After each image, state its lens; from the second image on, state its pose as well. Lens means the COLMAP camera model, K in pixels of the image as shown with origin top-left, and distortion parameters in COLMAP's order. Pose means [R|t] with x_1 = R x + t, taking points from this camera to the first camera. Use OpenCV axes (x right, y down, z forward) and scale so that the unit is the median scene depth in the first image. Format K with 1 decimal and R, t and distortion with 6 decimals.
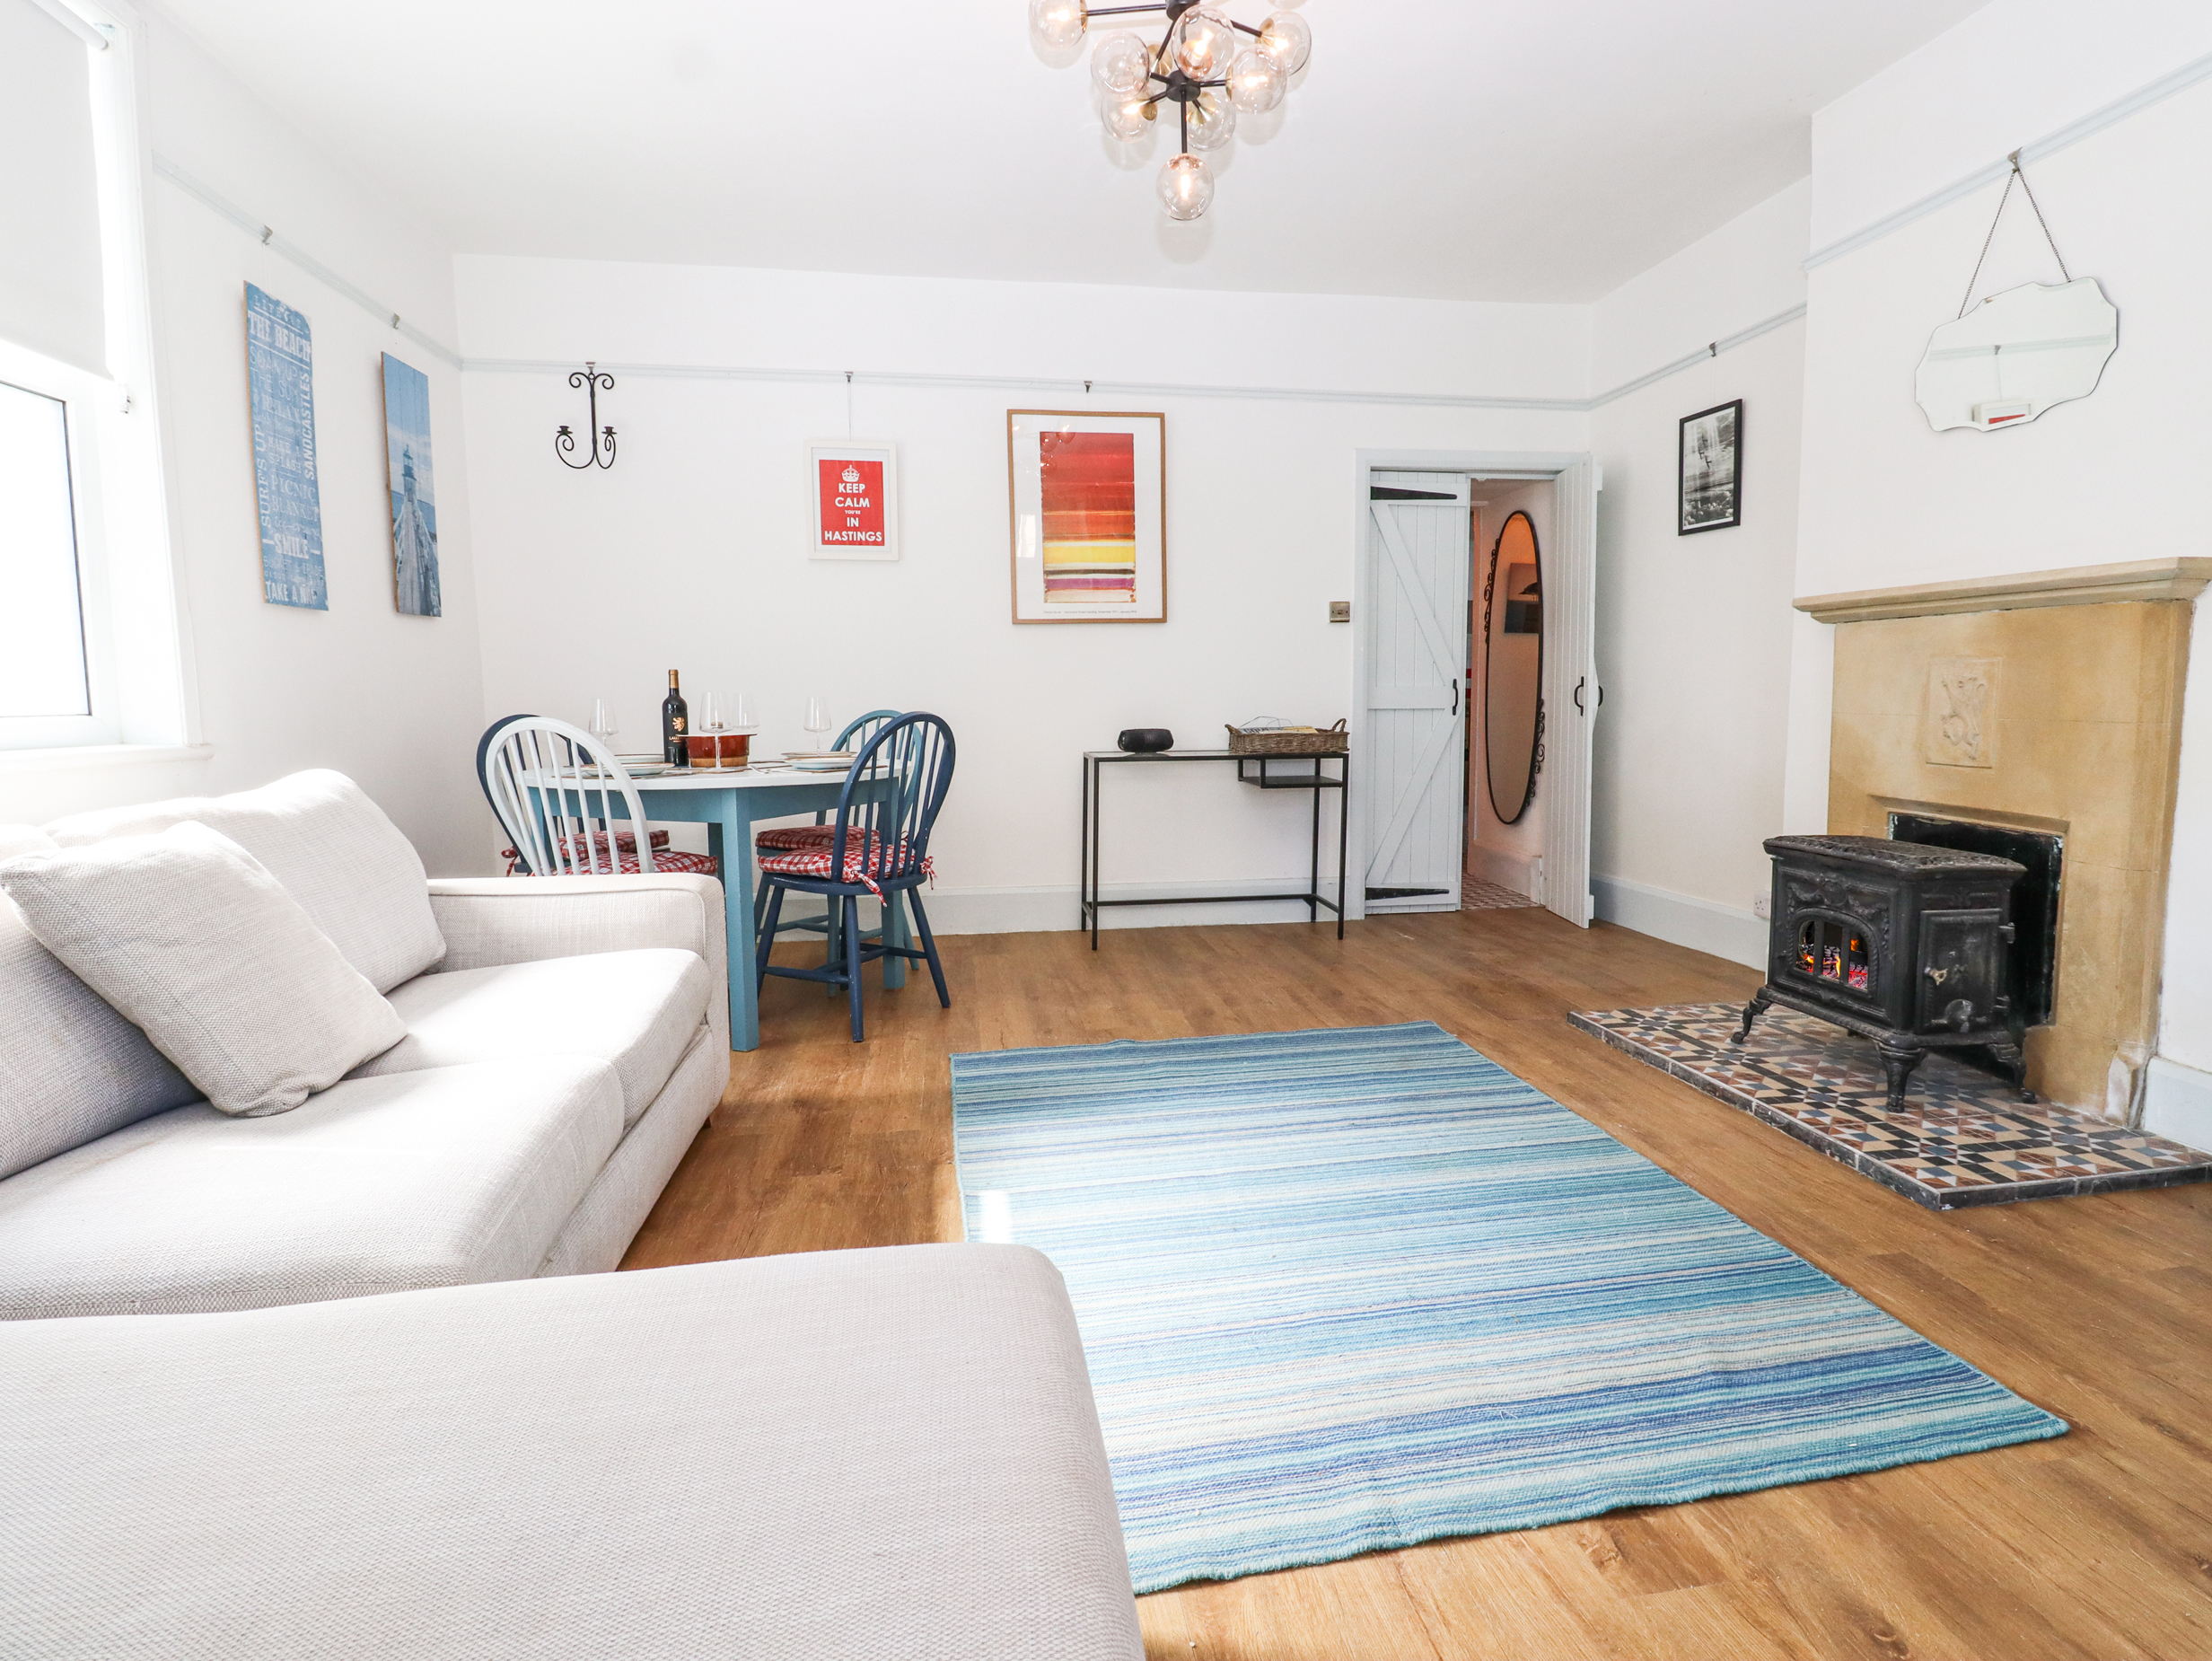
lens RADIAL K [[1147.8, 0, 1135.8], [0, 1147.8, 803.6], [0, 0, 1]] dist [0.003332, -0.014124]
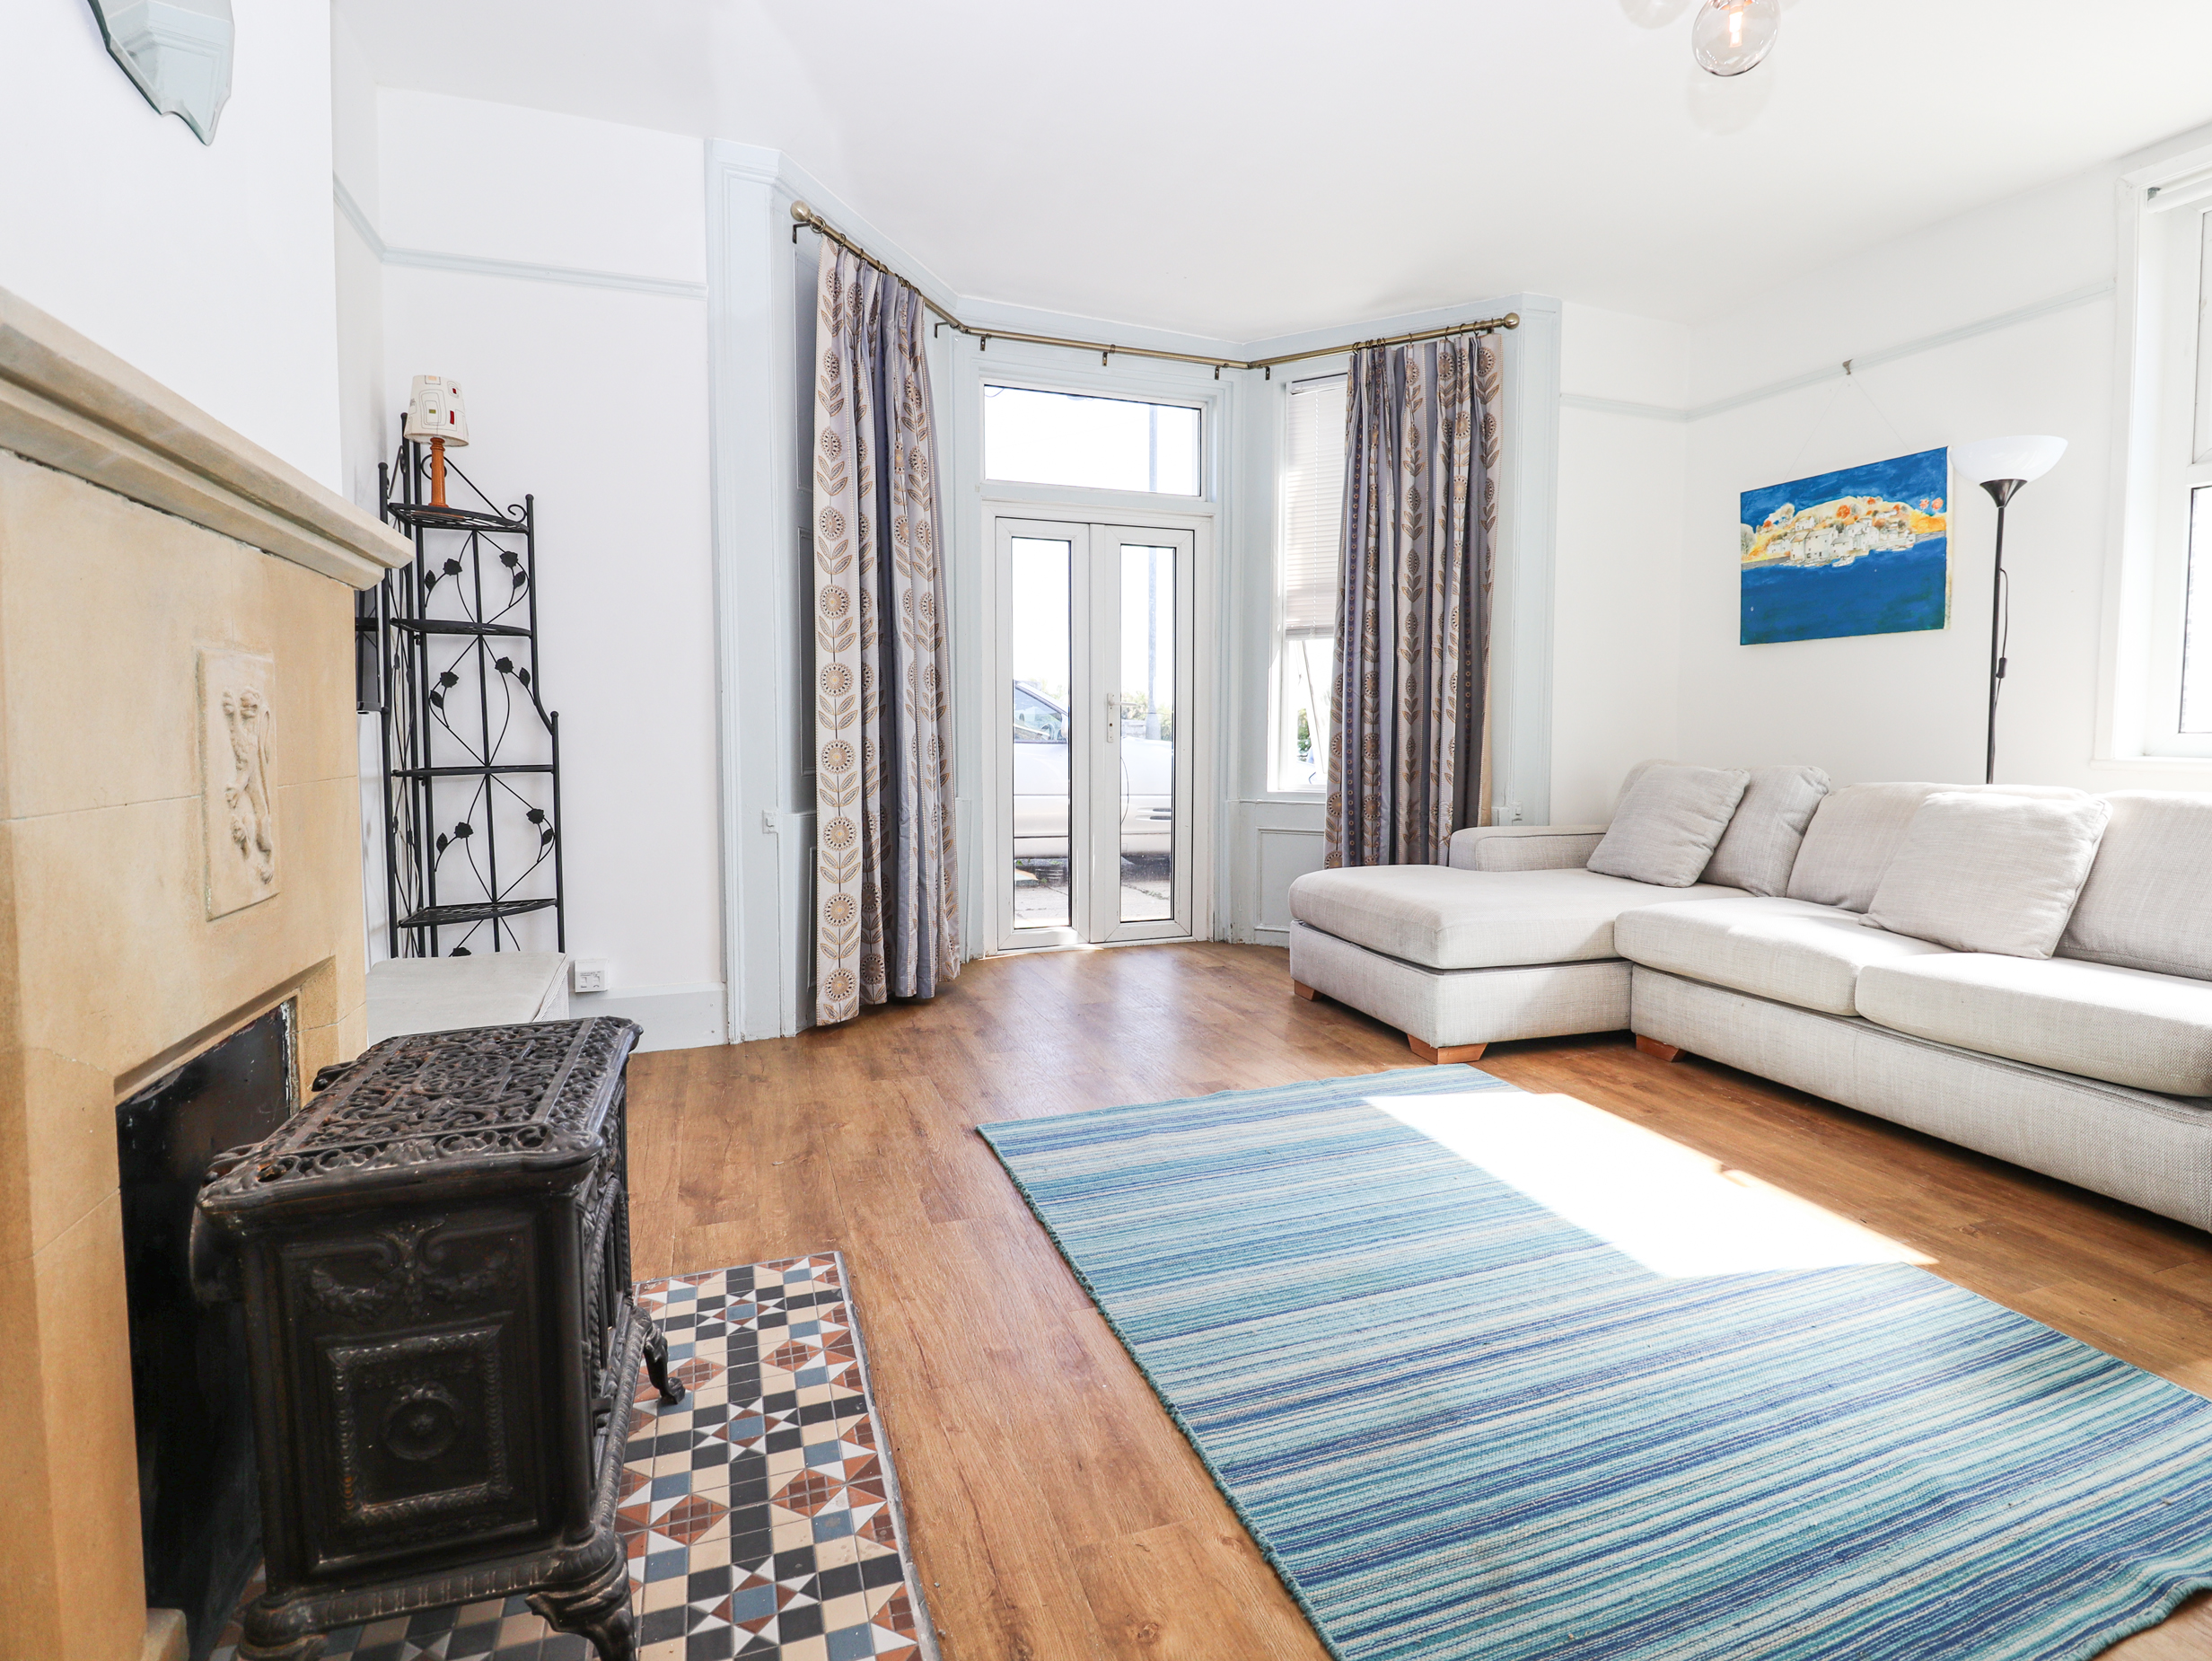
lens RADIAL K [[1147.8, 0, 1139.8], [0, 1147.8, 808.0], [0, 0, 1]] dist [0.003332, -0.014124]
pose [[-0.981847, 0.021669, -0.188435, 0.421890], [-0.010666, 0.985573, 0.168912, -0.125333], [0.189376, 0.167855, -0.967451, 1.286211]]
